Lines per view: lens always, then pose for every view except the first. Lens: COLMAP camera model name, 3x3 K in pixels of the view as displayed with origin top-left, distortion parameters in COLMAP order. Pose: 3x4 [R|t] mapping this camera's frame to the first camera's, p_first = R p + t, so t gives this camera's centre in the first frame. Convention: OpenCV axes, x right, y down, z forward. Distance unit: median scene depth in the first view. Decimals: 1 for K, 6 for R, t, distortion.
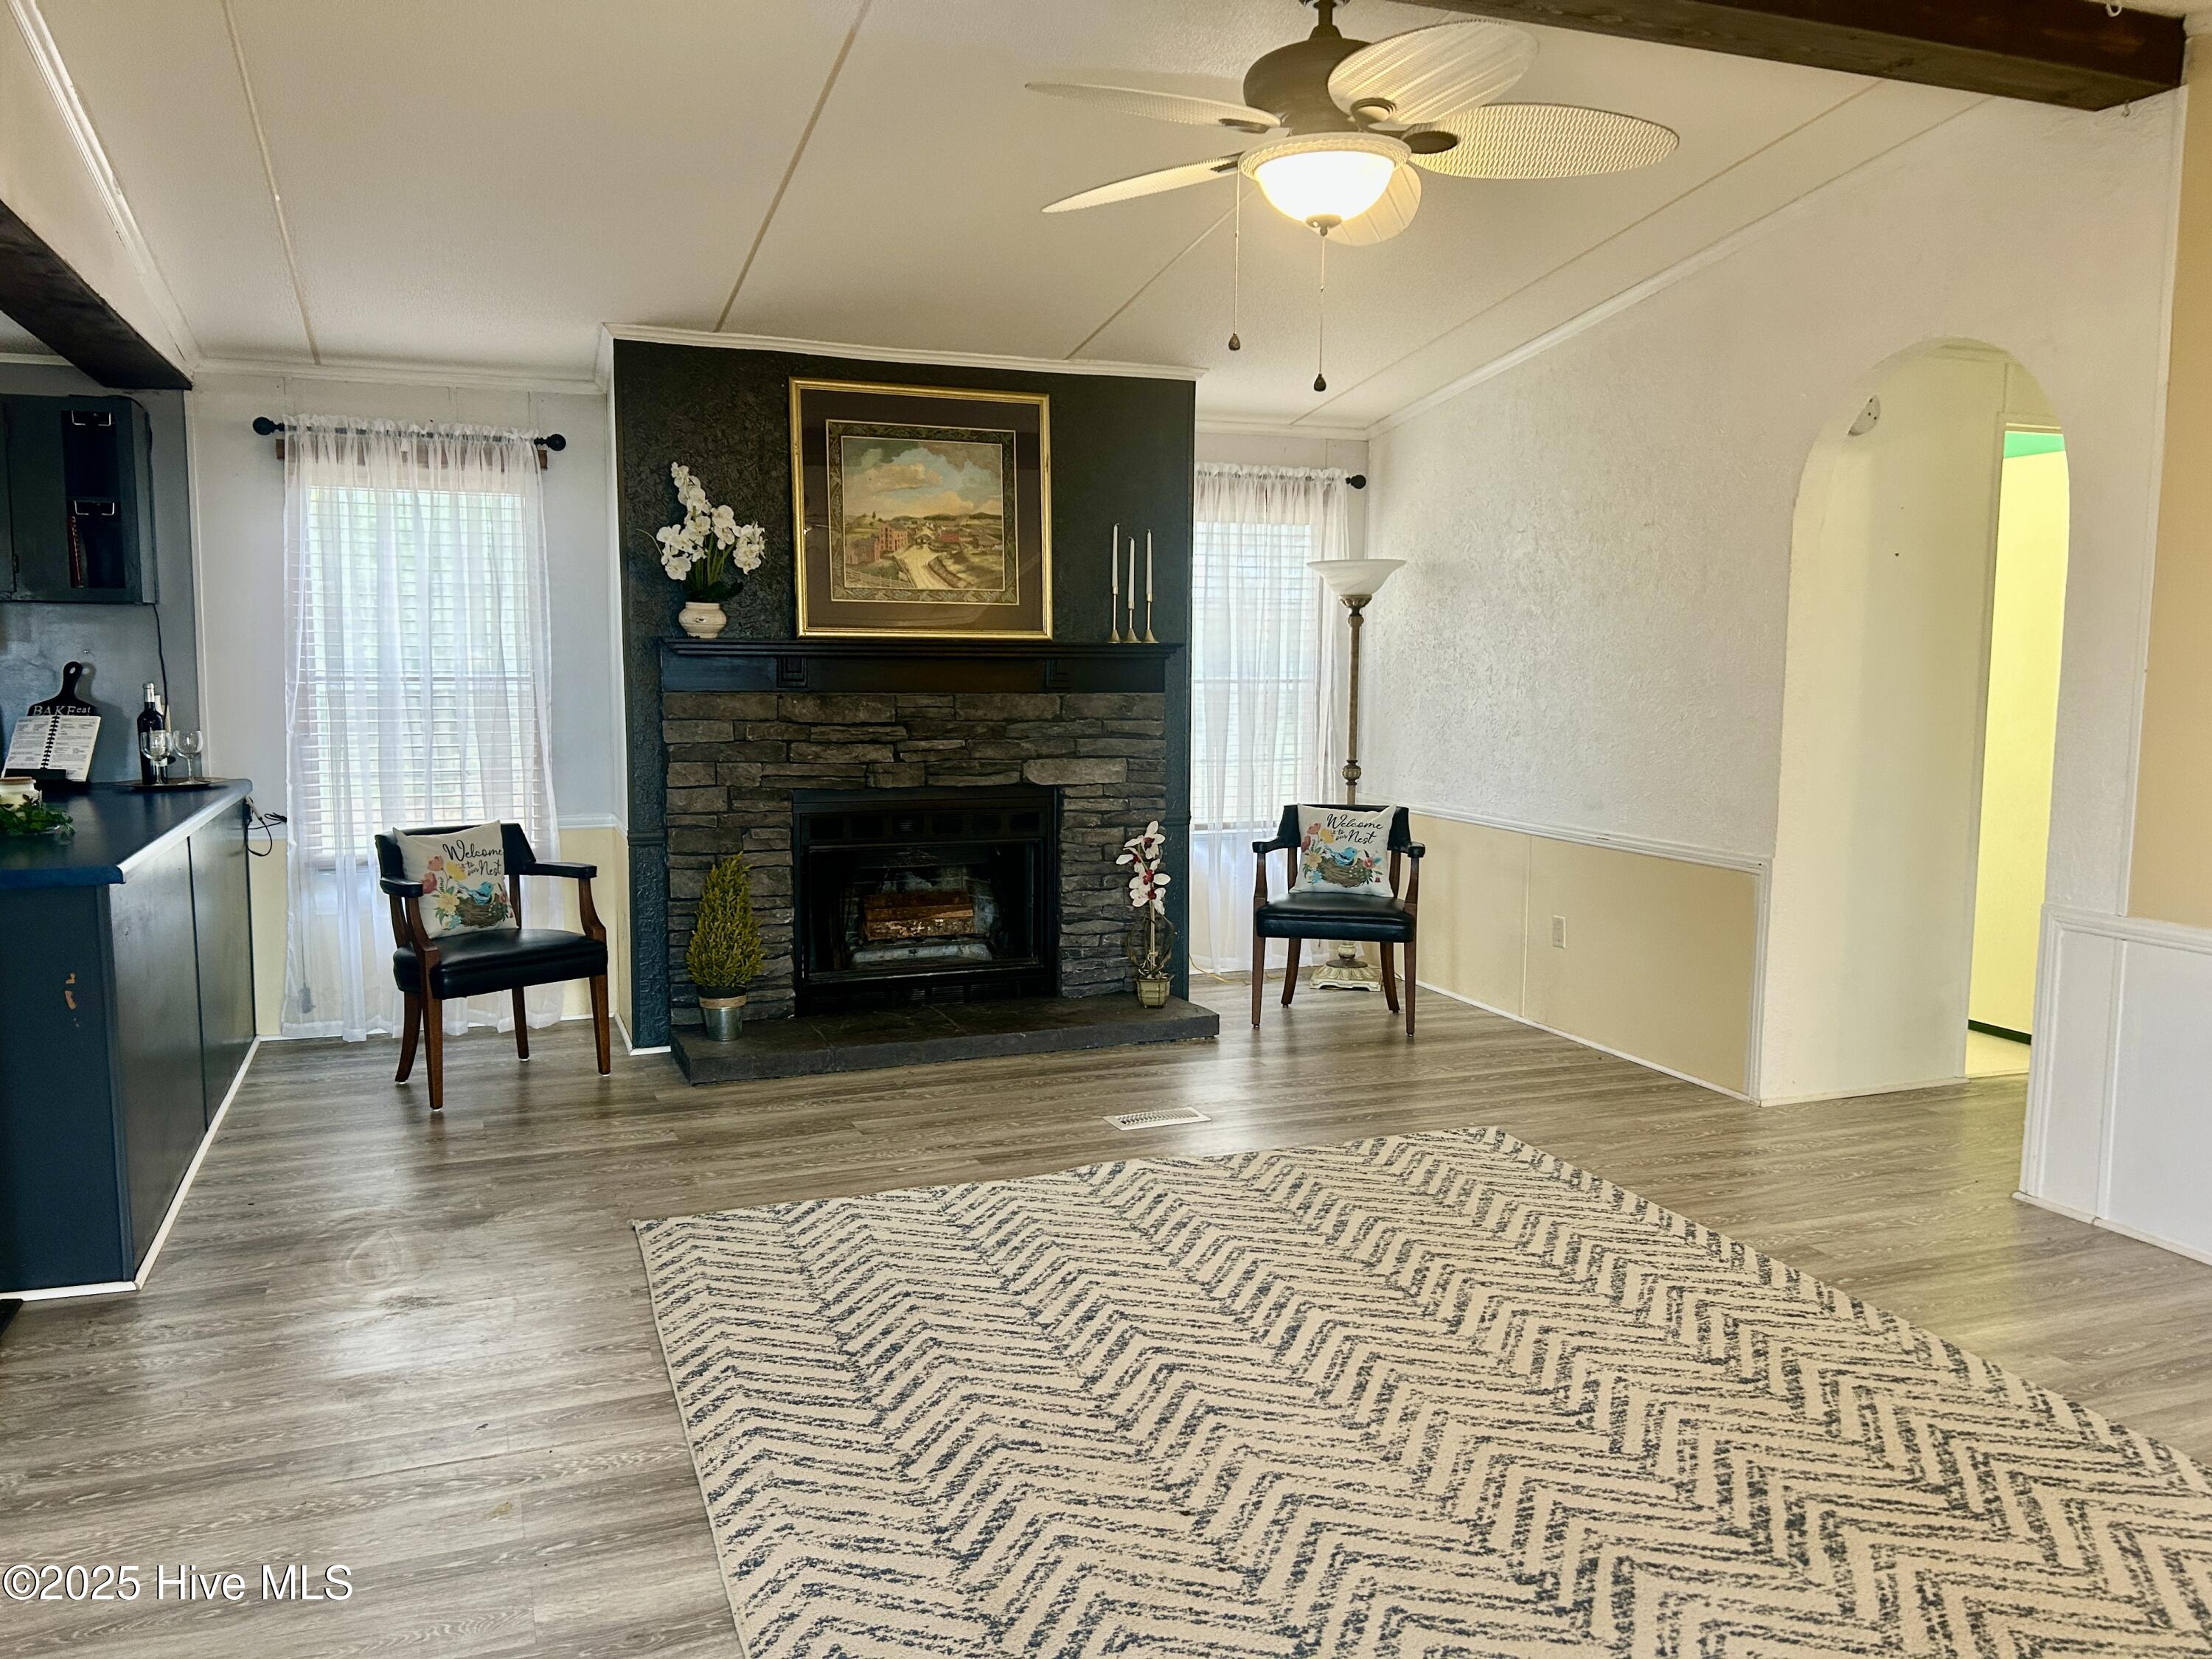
lens RADIAL K [[1671.6, 0, 1122.8], [0, 1671.6, 847.3], [0, 0, 1]] dist [0.037131, -0.045590]
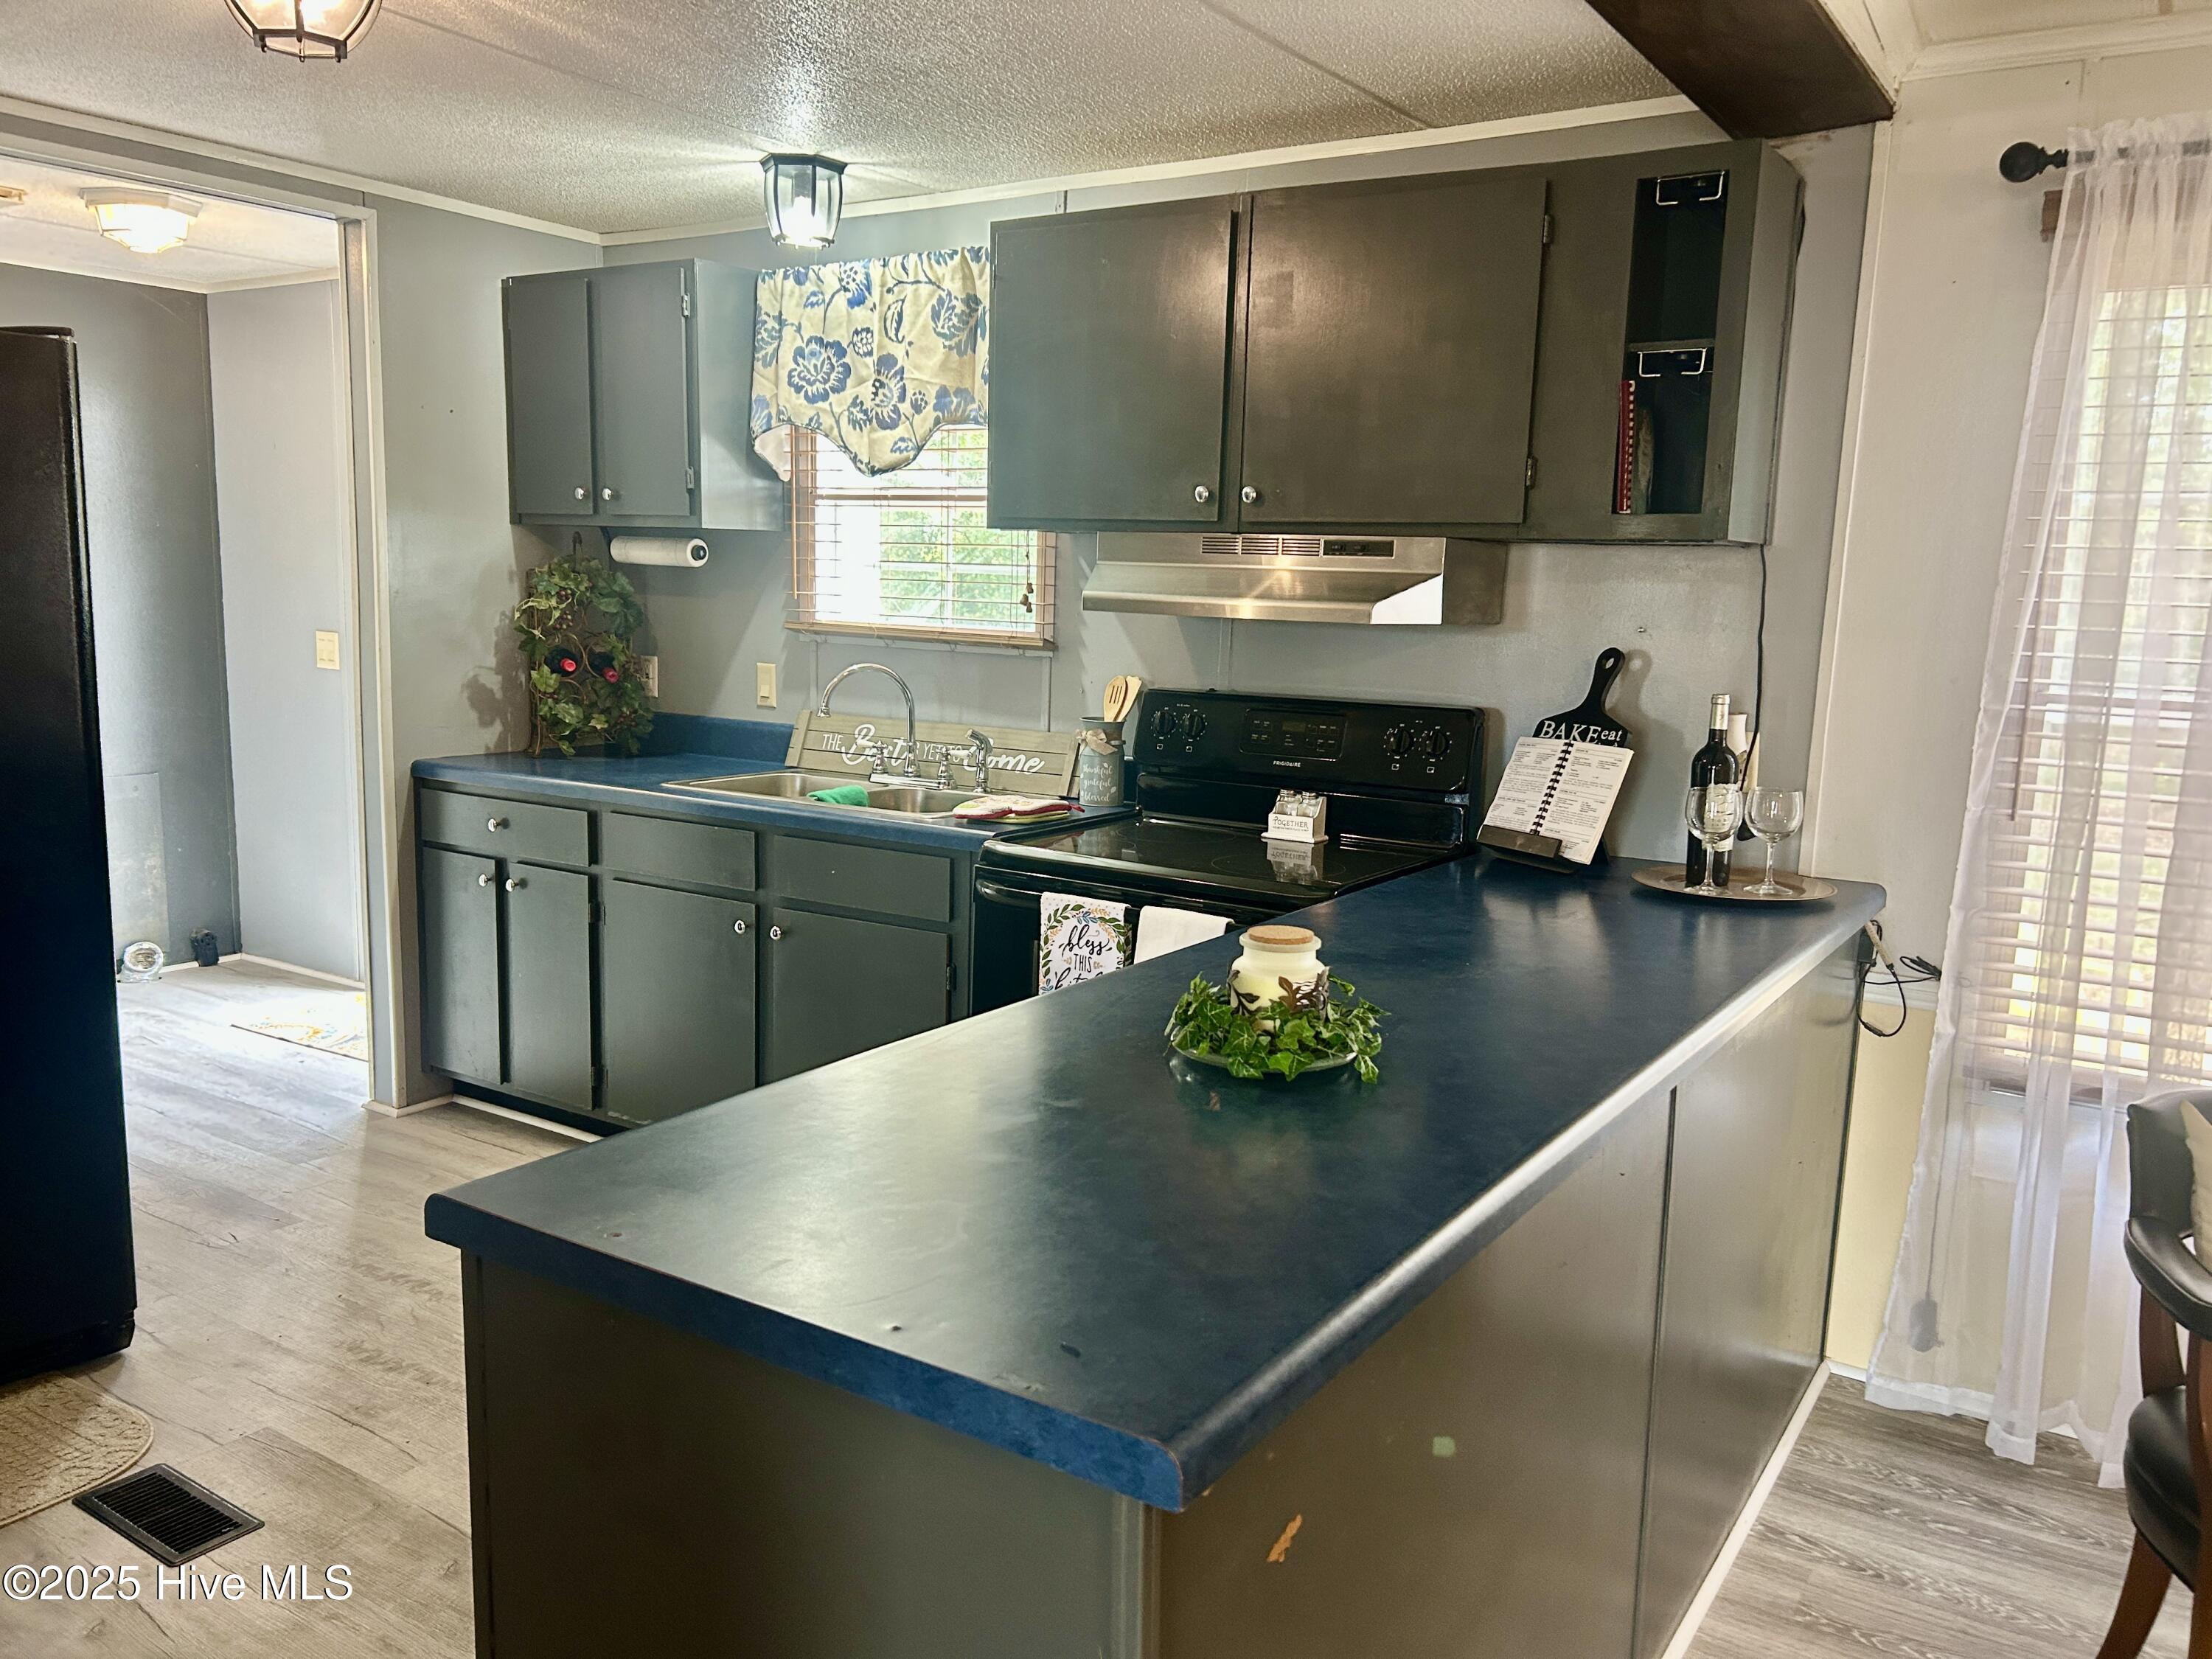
lens RADIAL K [[1671.6, 0, 1111.6], [0, 1671.6, 841.3], [0, 0, 1]] dist [0.037131, -0.045590]
pose [[0.575336, 0.133133, -0.807009, -0.240740], [-0.119995, 0.989727, 0.077729, -0.065615], [0.809067, 0.052116, 0.585401, 0.505427]]
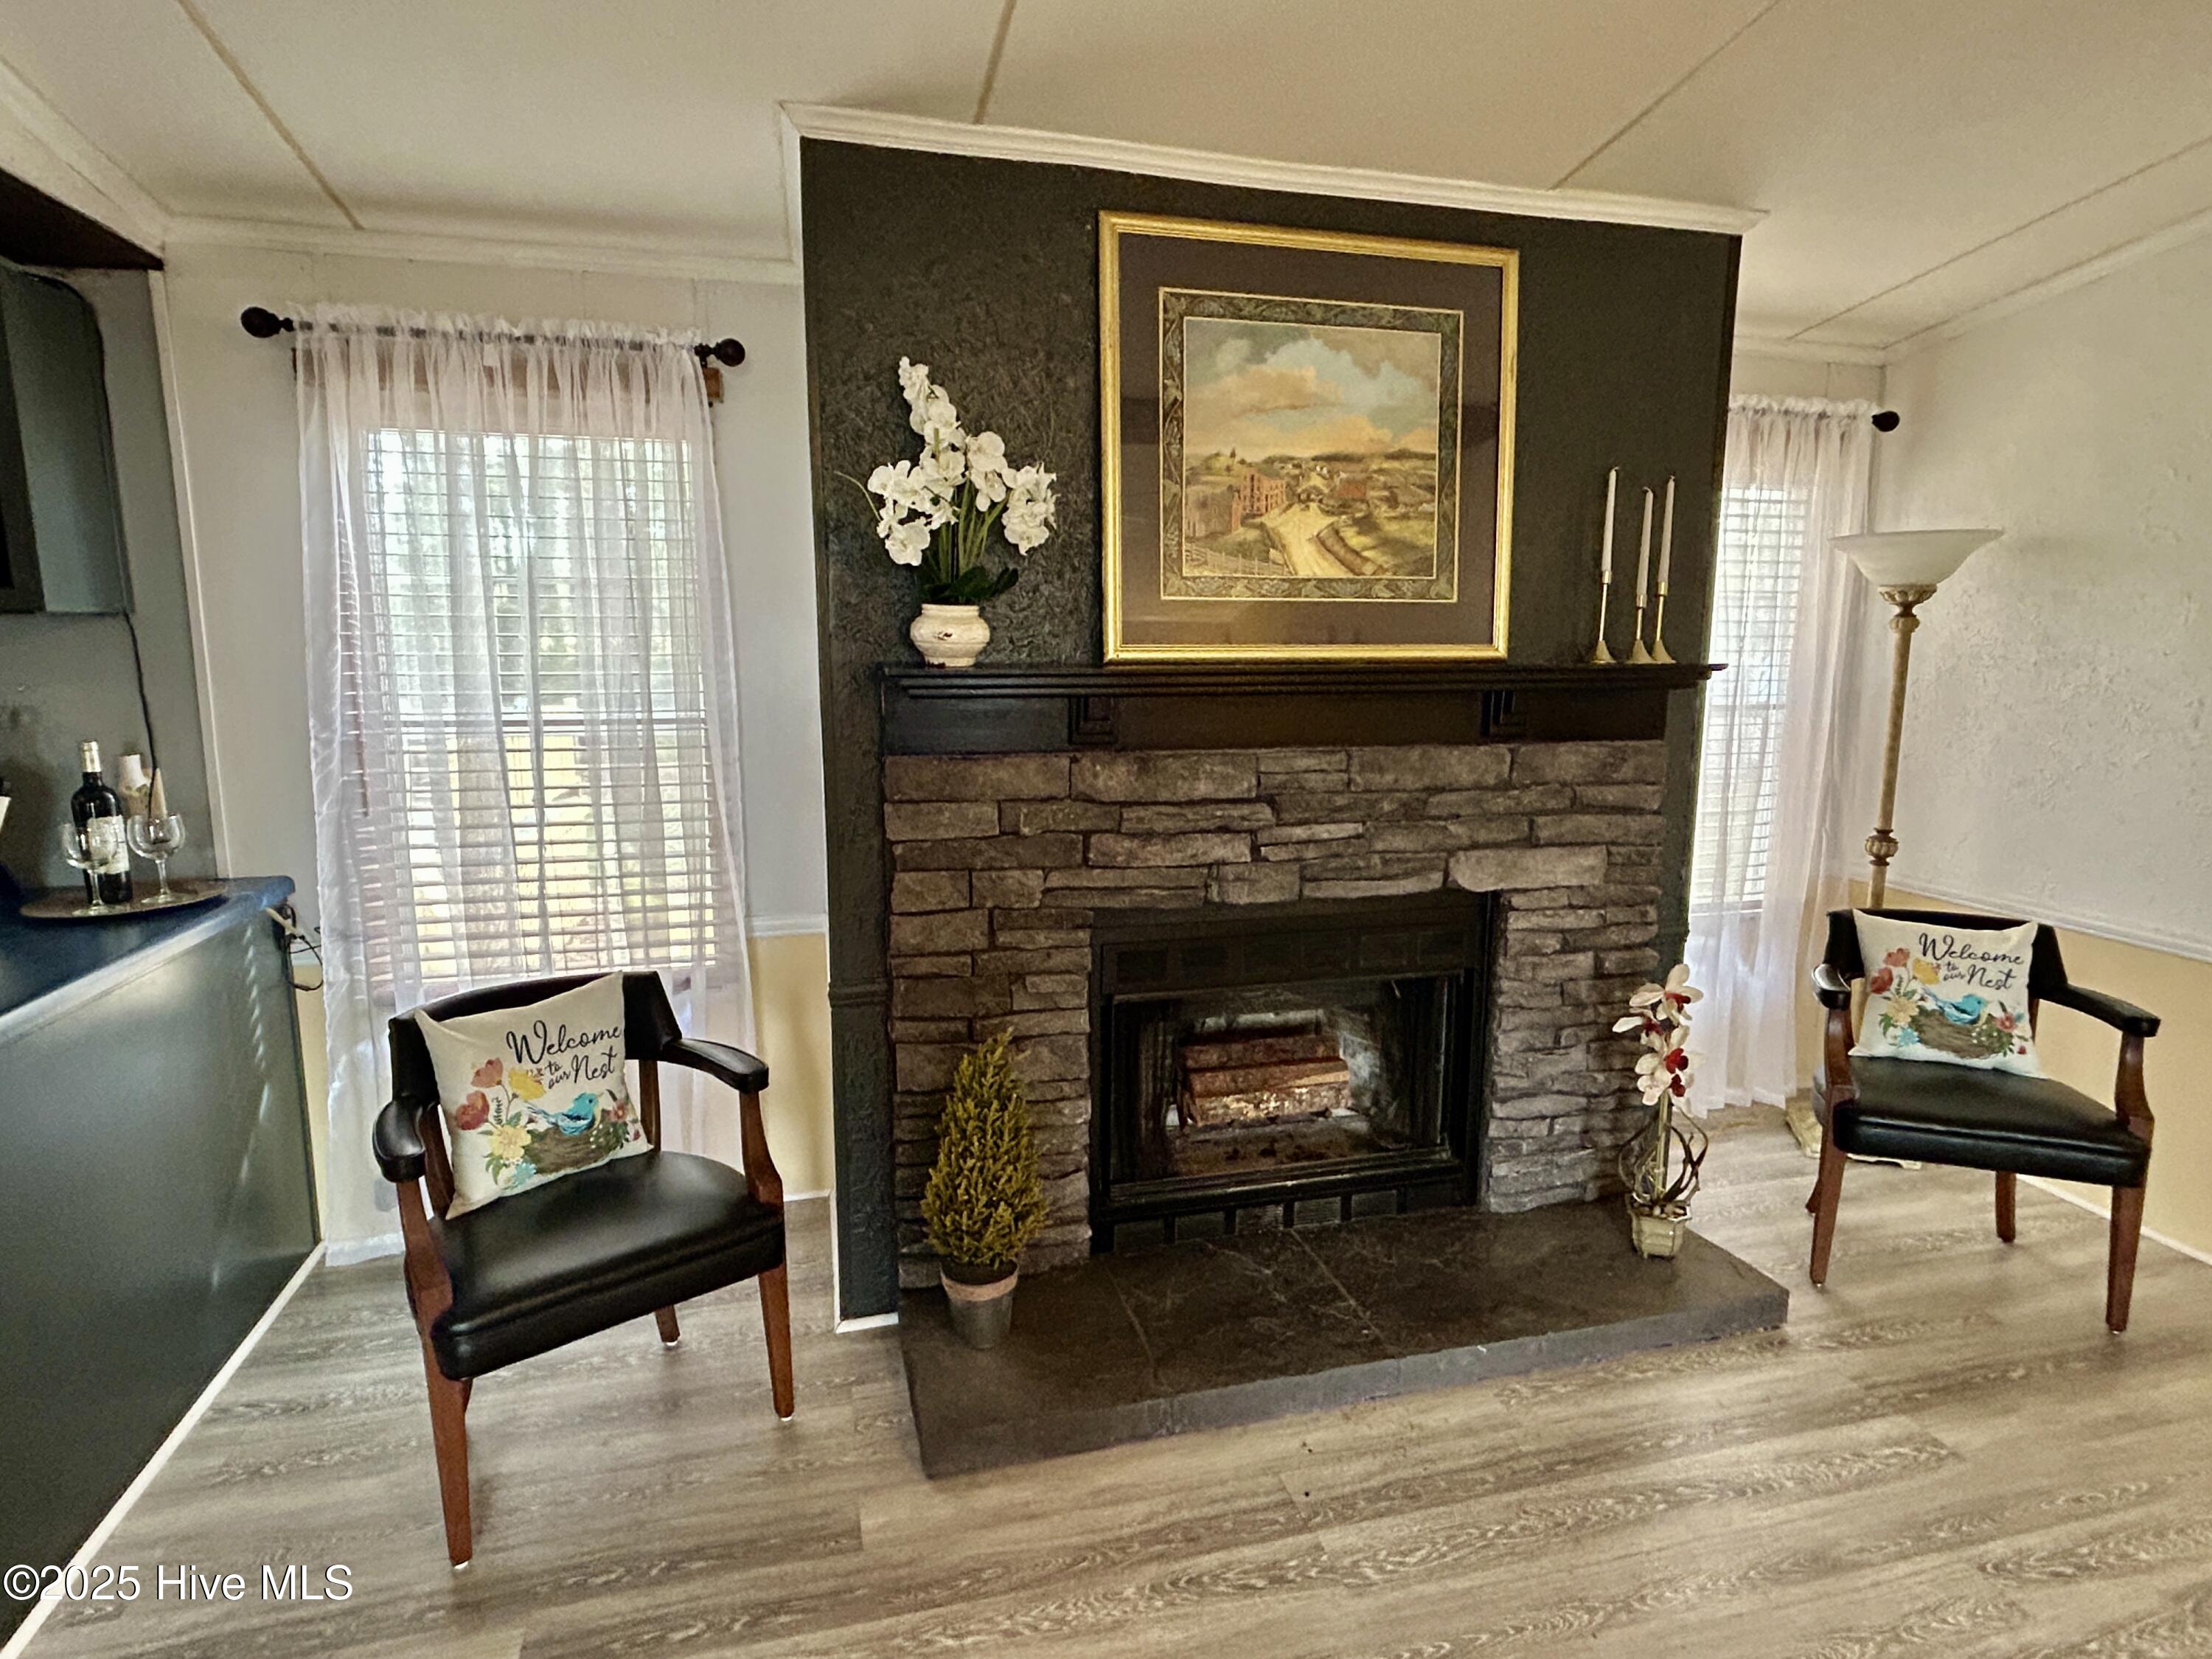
lens RADIAL K [[1185.9, 0, 1101.0], [0, 1185.9, 822.7], [0, 0, 1]] dist [-0.004355, 0.003162]
pose [[0.992256, 0.015932, -0.123180, -0.141681], [-0.010795, 0.999048, 0.042261, -0.085095], [0.123736, -0.040604, 0.991484, 0.574270]]
